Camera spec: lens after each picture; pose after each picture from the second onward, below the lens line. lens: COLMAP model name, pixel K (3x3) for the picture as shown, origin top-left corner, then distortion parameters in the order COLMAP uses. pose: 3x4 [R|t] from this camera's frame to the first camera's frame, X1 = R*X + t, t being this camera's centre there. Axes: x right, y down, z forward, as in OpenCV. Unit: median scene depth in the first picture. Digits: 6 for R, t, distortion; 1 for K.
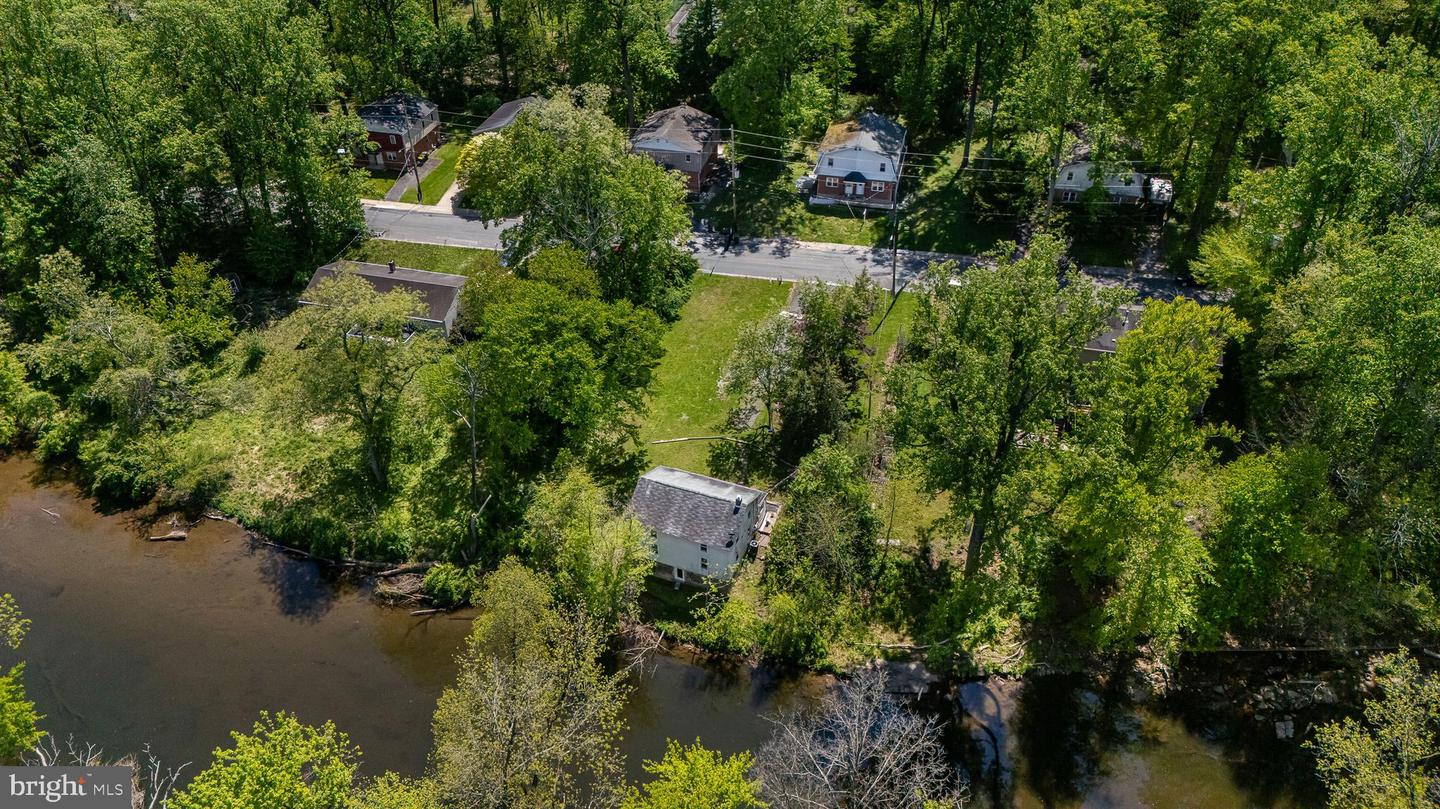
lens RADIAL K [[1057.3, 0, 726.1], [0, 1057.3, 391.2], [0, 0, 1]] dist [0.071144, -0.066162]
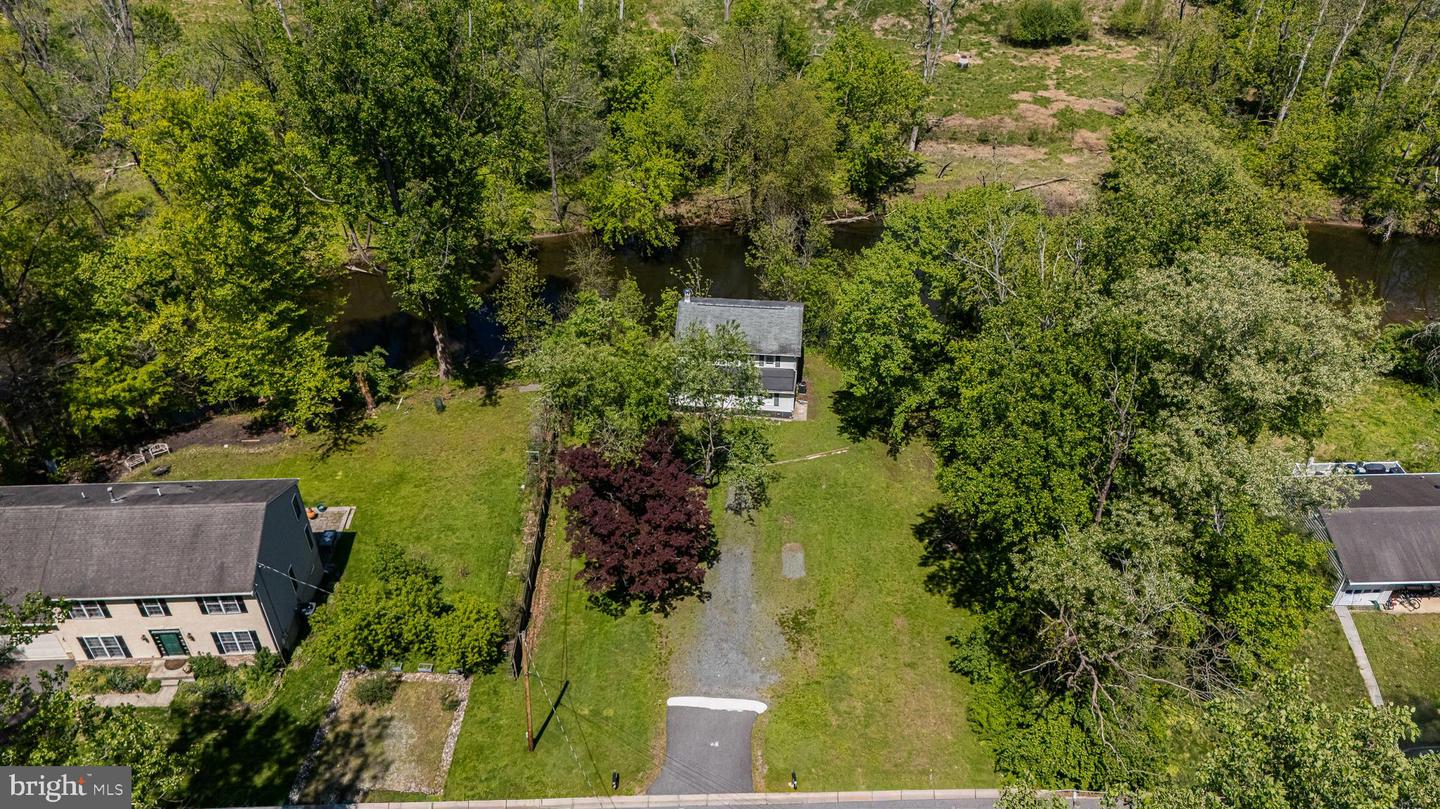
lens RADIAL K [[1057.3, 0, 726.8], [0, 1057.3, 406.8], [0, 0, 1]] dist [0.071144, -0.066162]
pose [[-0.959672, 0.173214, -0.221420, 0.189070], [-0.167421, 0.280573, 0.945118, -0.710742], [0.225833, 0.944074, -0.240259, 1.228570]]
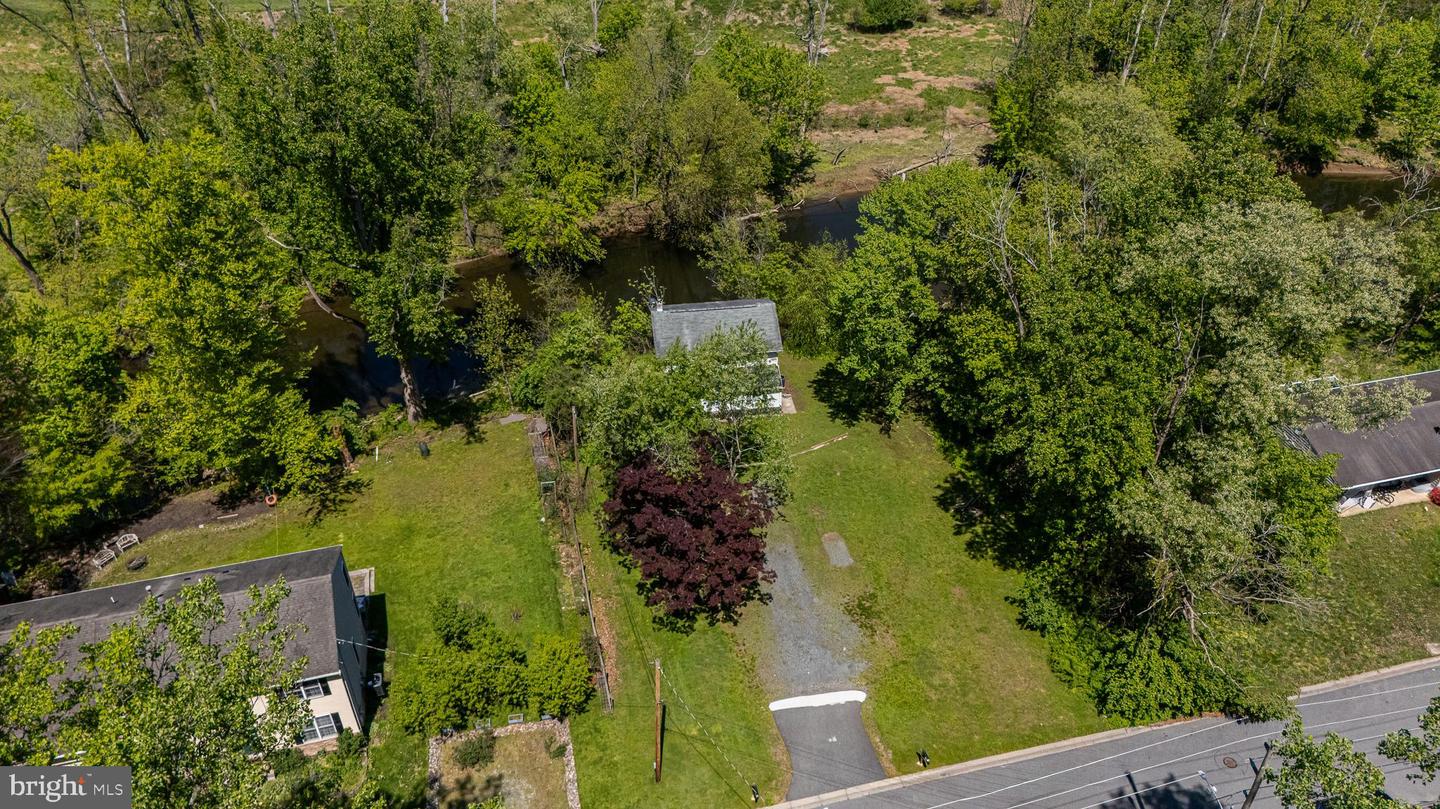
lens RADIAL K [[1057.3, 0, 726.8], [0, 1057.3, 407.0], [0, 0, 1]] dist [0.071144, -0.066162]
pose [[-0.874880, 0.299098, -0.380954, 0.317316], [-0.287153, 0.313085, 0.905274, -0.677824], [0.390036, 0.901398, -0.188025, 1.184226]]
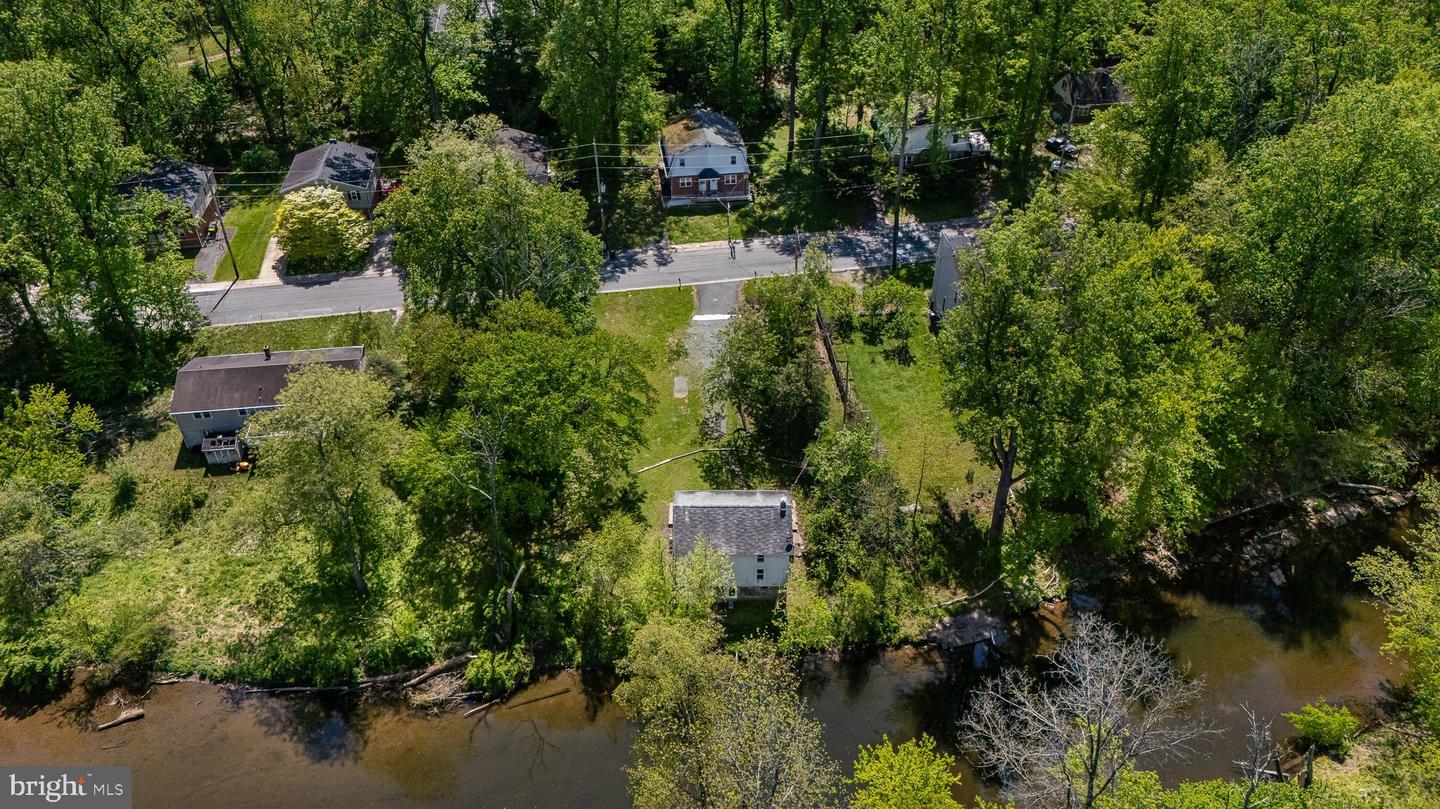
lens RADIAL K [[1057.3, 0, 725.3], [0, 1057.3, 390.7], [0, 0, 1]] dist [0.071144, -0.066162]
pose [[0.930452, -0.216030, 0.295956, -0.287663], [0.216204, 0.975805, 0.032559, -0.041321], [-0.295830, 0.033692, 0.954646, 0.055780]]
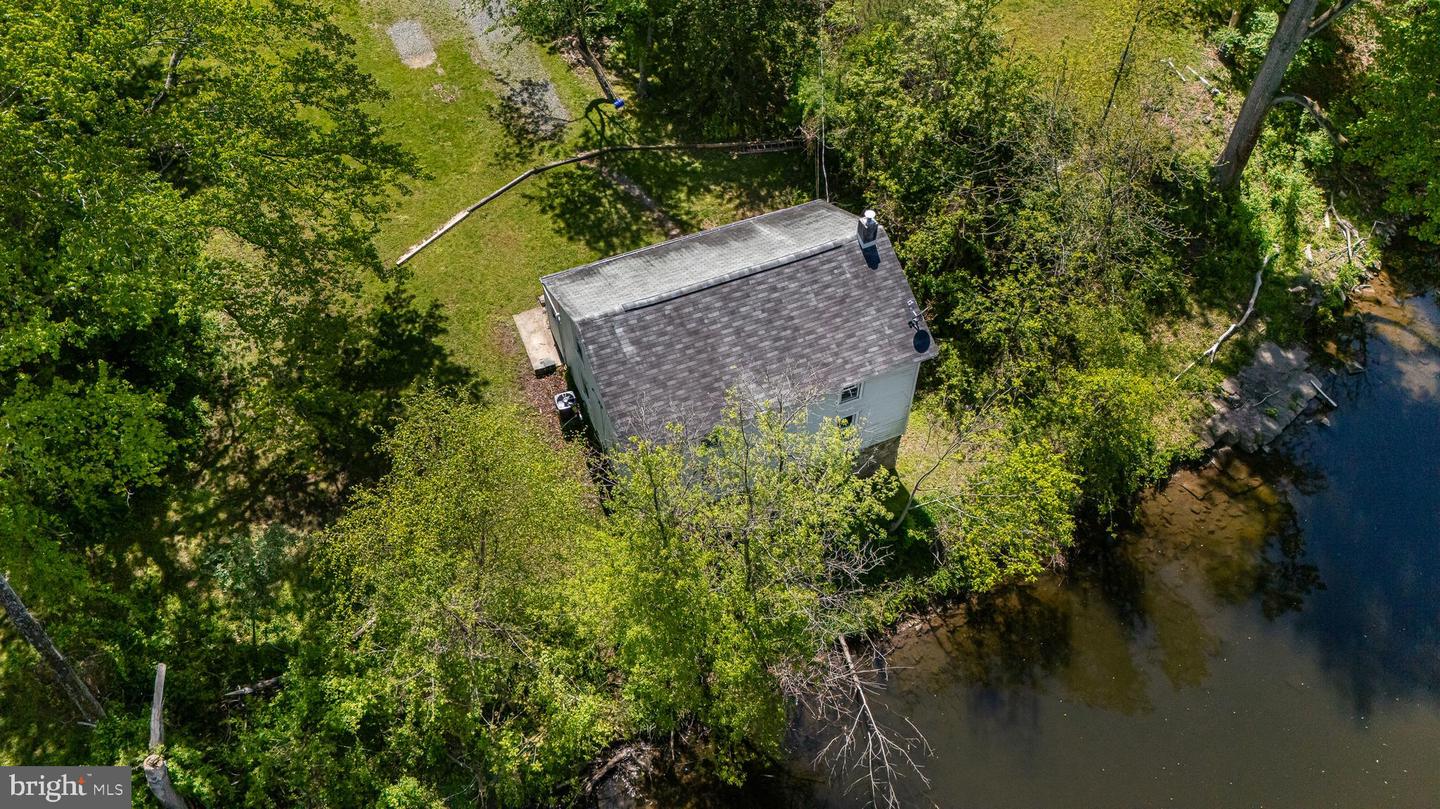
lens RADIAL K [[1057.3, 0, 725.1], [0, 1057.3, 402.4], [0, 0, 1]] dist [0.071144, -0.066162]
pose [[0.707955, -0.544082, 0.450305, -0.199715], [0.417150, 0.836626, 0.355027, 0.005053], [-0.569900, -0.063498, 0.819257, 0.674751]]
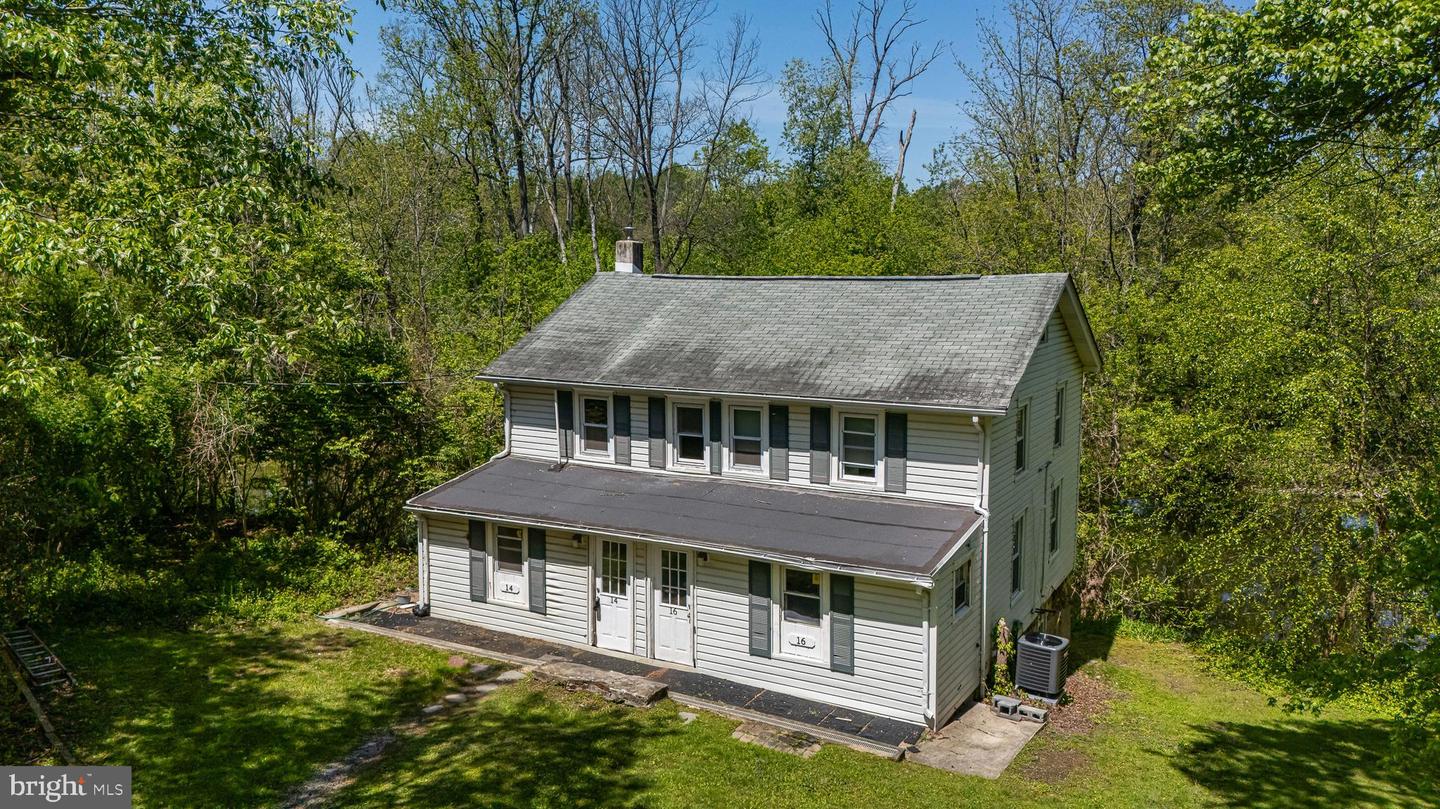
lens RADIAL K [[1057.3, 0, 716.7], [0, 1057.3, 408.8], [0, 0, 1]] dist [0.071144, -0.066162]
pose [[-0.988680, -0.007583, 0.149847, -0.044477], [0.098920, 0.717977, 0.689002, -0.040285], [-0.112811, 0.696026, -0.709099, 1.114614]]
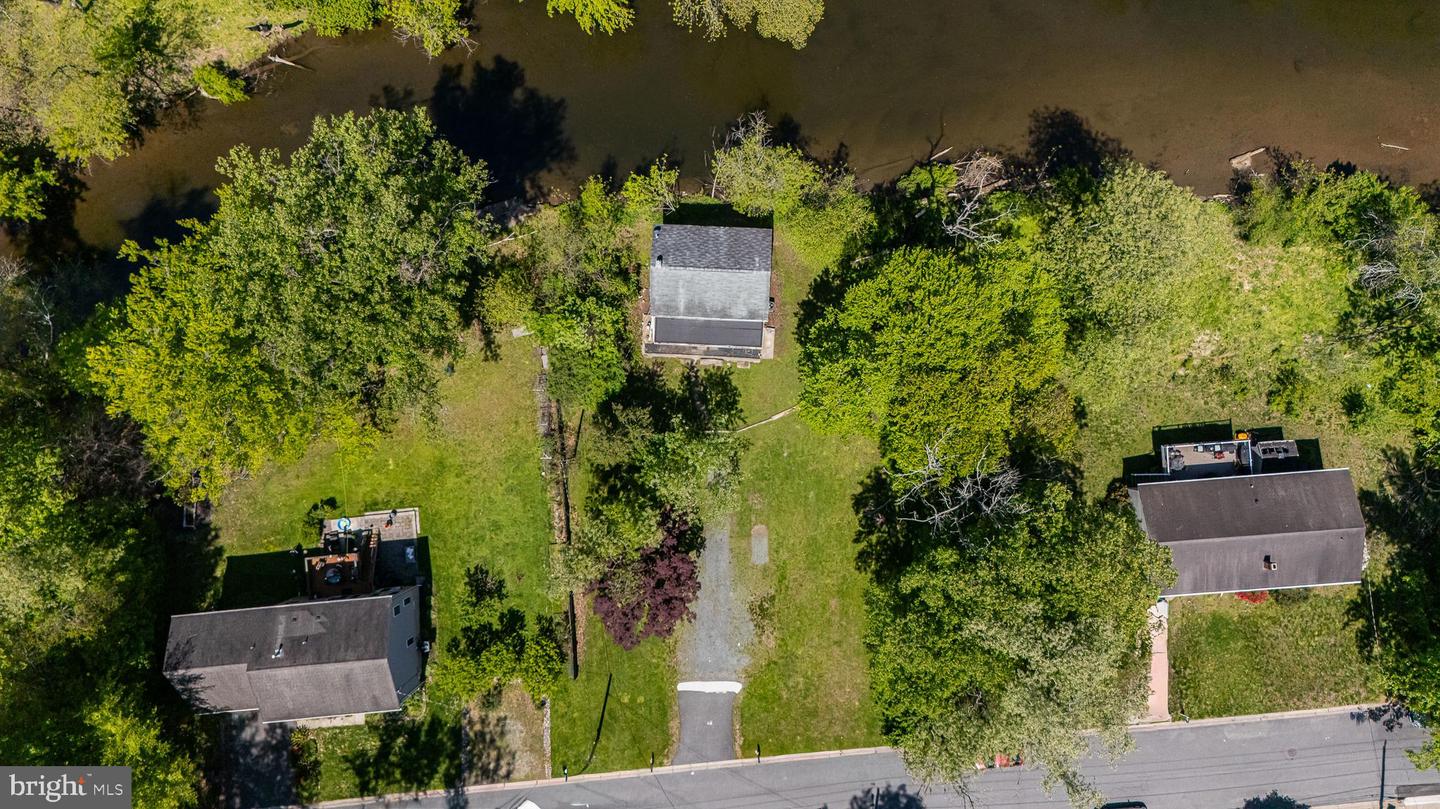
lens RADIAL K [[1057.3, 0, 723.8], [0, 1057.3, 397.9], [0, 0, 1]] dist [0.071144, -0.066162]
pose [[-0.946826, 0.321725, 0.003622, -0.008288], [-0.186490, -0.557939, 0.808656, -0.708421], [0.262186, 0.764981, 0.588270, 0.495498]]
